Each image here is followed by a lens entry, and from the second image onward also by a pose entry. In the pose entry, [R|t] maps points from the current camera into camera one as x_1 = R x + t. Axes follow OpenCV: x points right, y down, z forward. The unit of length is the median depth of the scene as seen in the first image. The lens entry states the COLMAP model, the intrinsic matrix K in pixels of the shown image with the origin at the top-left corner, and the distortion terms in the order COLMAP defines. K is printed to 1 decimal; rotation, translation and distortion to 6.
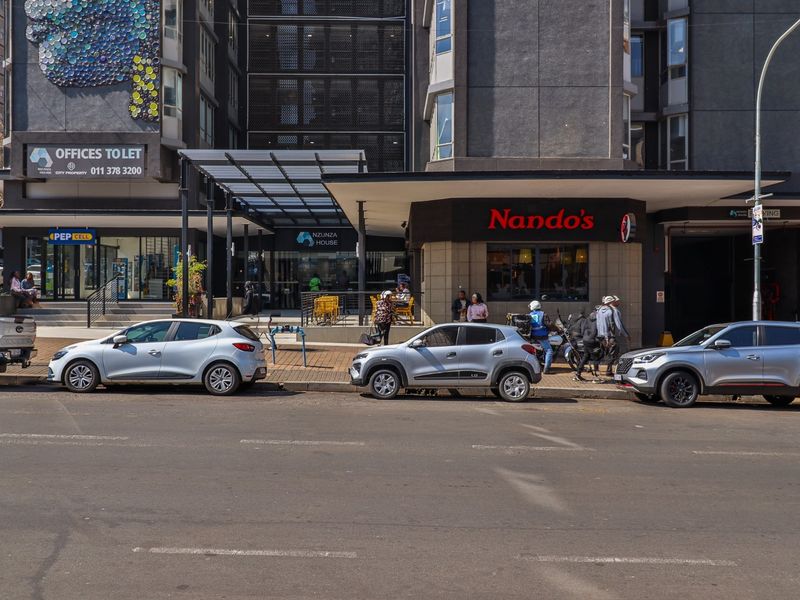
lens RADIAL K [[699.9, 0, 400.0], [0, 699.9, 300.0], [0, 0, 1]] dist [-0.004326, 0.004957]
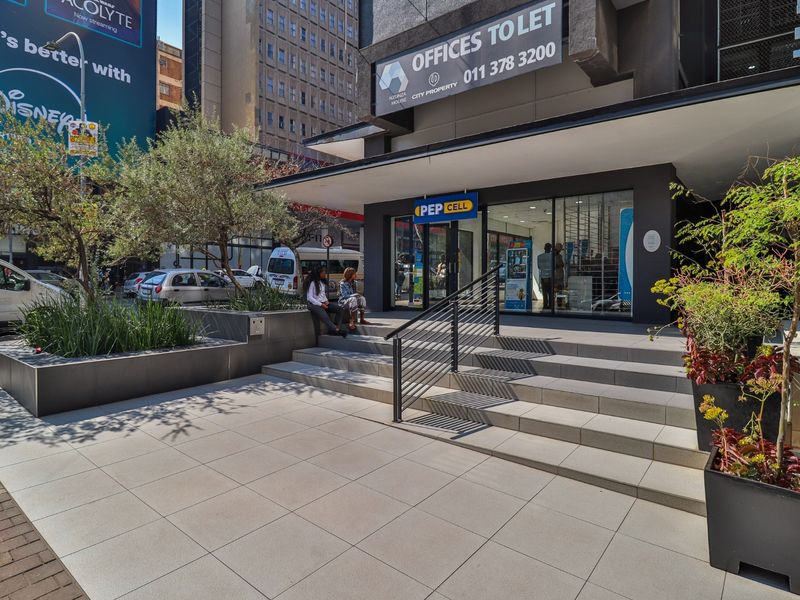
lens RADIAL K [[463.0, 0, 400.0], [0, 463.0, 300.0], [0, 0, 1]] dist [-0.003085, -0.000909]
pose [[0.770920, 0.020501, -0.636602, -0.247535], [-0.002450, 0.999570, 0.029222, -0.022616], [0.636928, -0.020968, 0.770638, 0.687161]]
